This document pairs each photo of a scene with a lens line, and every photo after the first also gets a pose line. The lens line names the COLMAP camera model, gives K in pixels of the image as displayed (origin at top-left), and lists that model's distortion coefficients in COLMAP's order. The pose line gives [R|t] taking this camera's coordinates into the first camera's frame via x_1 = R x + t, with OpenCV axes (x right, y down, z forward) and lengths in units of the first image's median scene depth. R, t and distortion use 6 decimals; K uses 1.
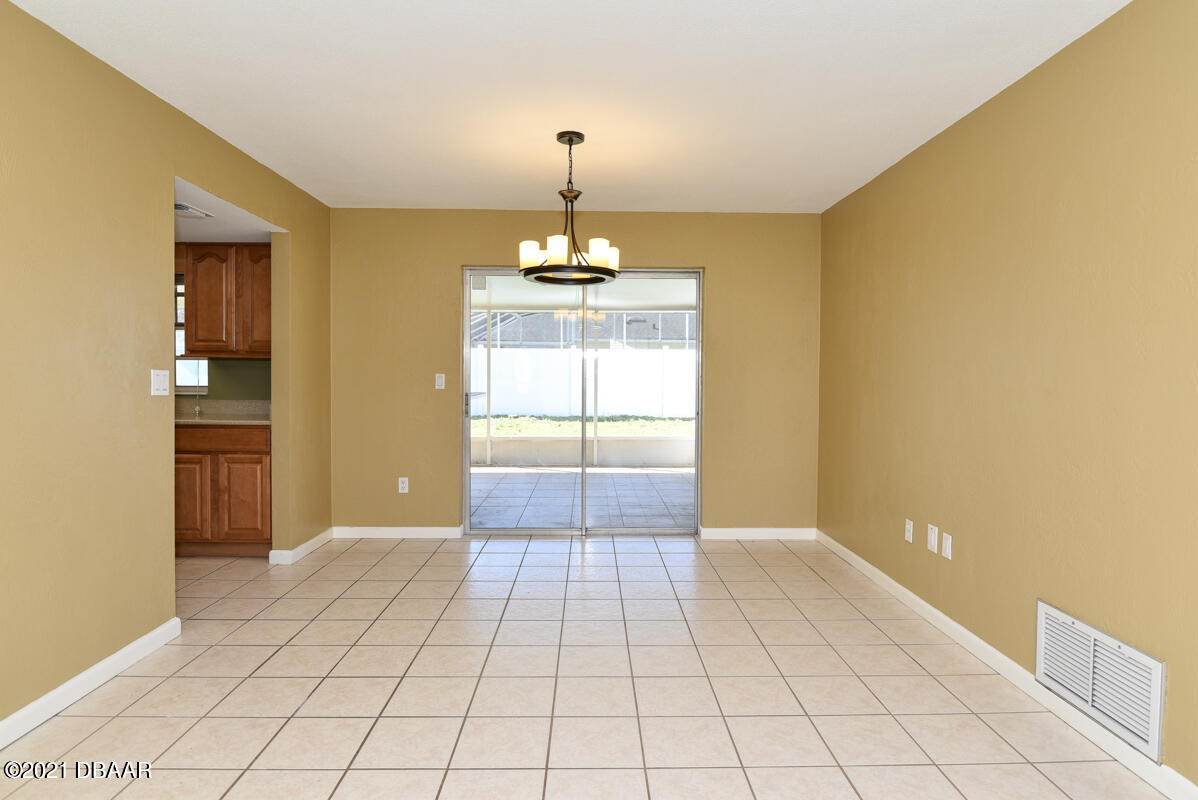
lens RADIAL K [[685.6, 0, 601.6], [0, 685.6, 378.3], [0, 0, 1]] dist [-0.001427, -0.000331]
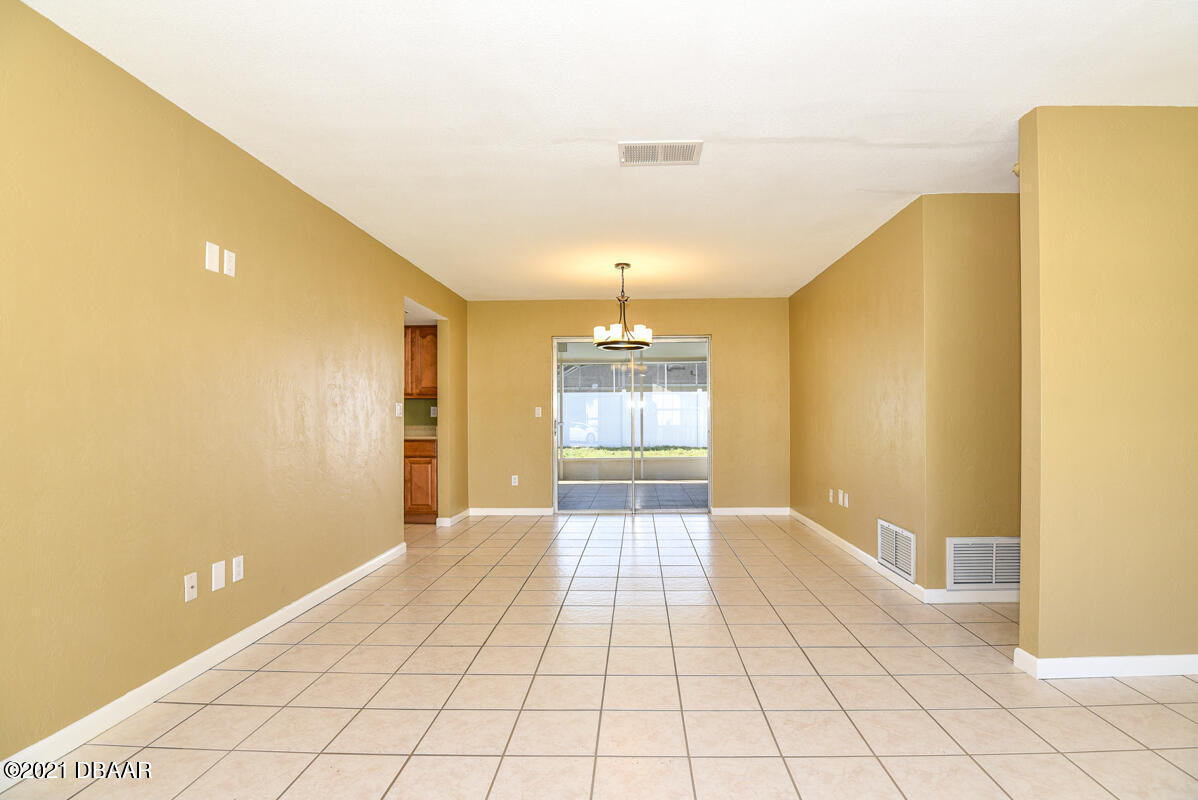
lens RADIAL K [[625.7, 0, 599.0], [0, 625.7, 400.0], [0, 0, 1]] dist [-0.001750, -0.000434]
pose [[0.996762, -0.013047, -0.079339, 0.011197], [0.010383, 0.999371, -0.033894, 0.027412], [0.079731, 0.032960, 0.996271, -0.400709]]
